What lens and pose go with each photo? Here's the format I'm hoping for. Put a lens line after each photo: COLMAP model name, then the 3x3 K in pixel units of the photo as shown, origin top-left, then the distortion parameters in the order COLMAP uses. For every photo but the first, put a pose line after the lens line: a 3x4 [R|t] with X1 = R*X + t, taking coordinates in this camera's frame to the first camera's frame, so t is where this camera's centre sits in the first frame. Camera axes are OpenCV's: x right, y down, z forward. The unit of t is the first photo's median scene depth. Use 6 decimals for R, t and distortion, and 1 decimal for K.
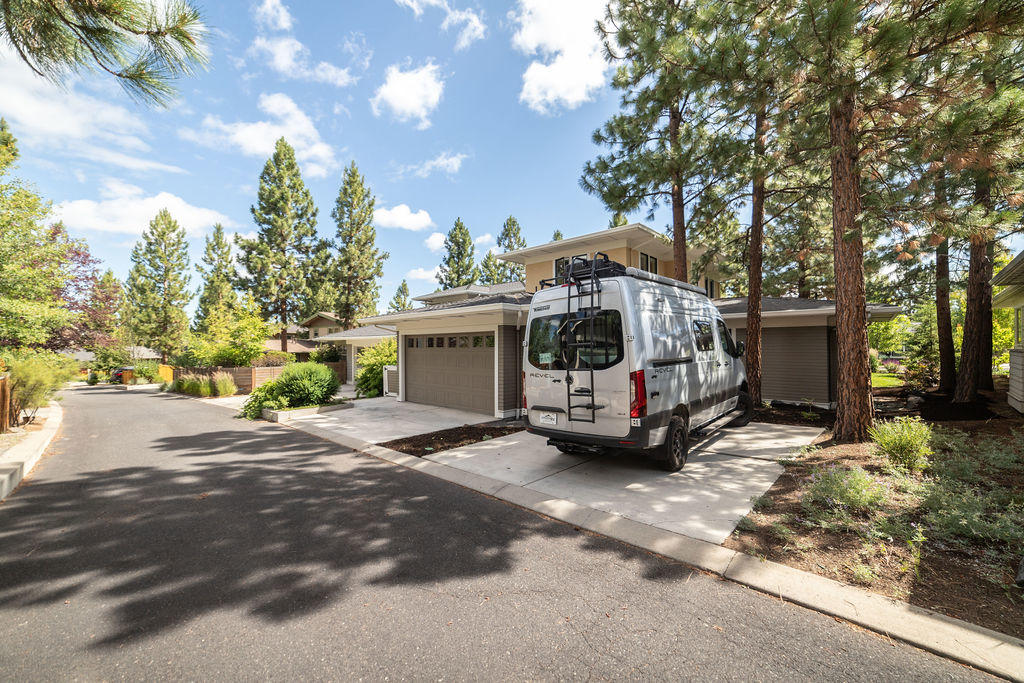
lens RADIAL K [[429.6, 0, 512.9], [0, 429.6, 341.9], [0, 0, 1]] dist [0.001530, -0.000415]
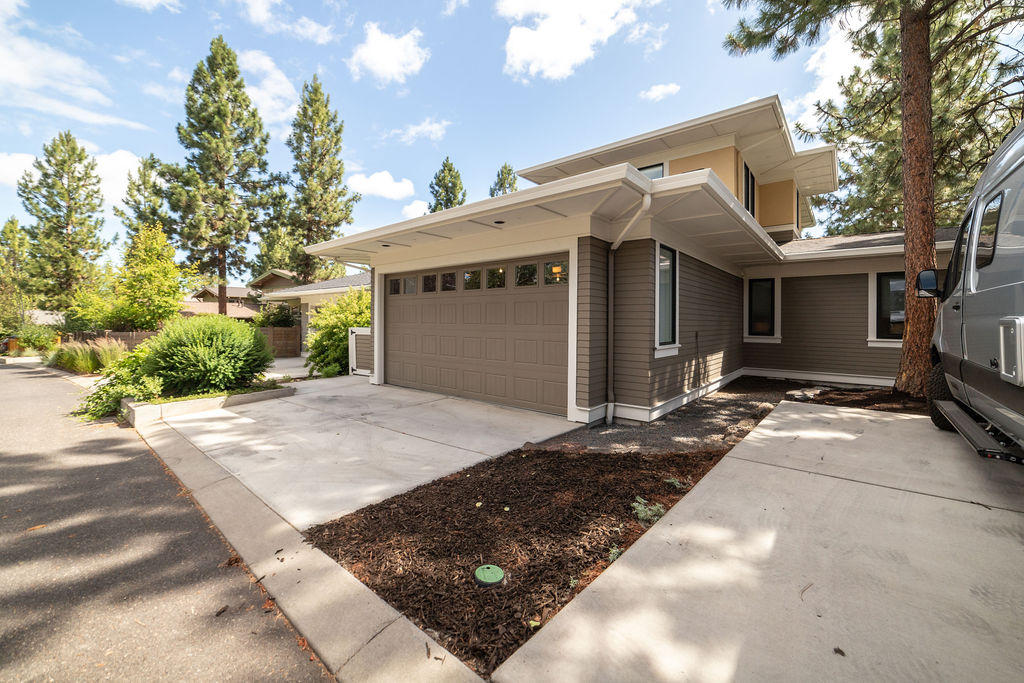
lens RADIAL K [[401.3, 0, 509.5], [0, 401.3, 322.4], [0, 0, 1]] dist [-0.000681, 0.000768]
pose [[0.997338, 0.010447, 0.072171, -0.067585], [-0.010911, 0.999922, 0.006027, 0.026873], [-0.072102, -0.006798, 0.997374, 0.245623]]
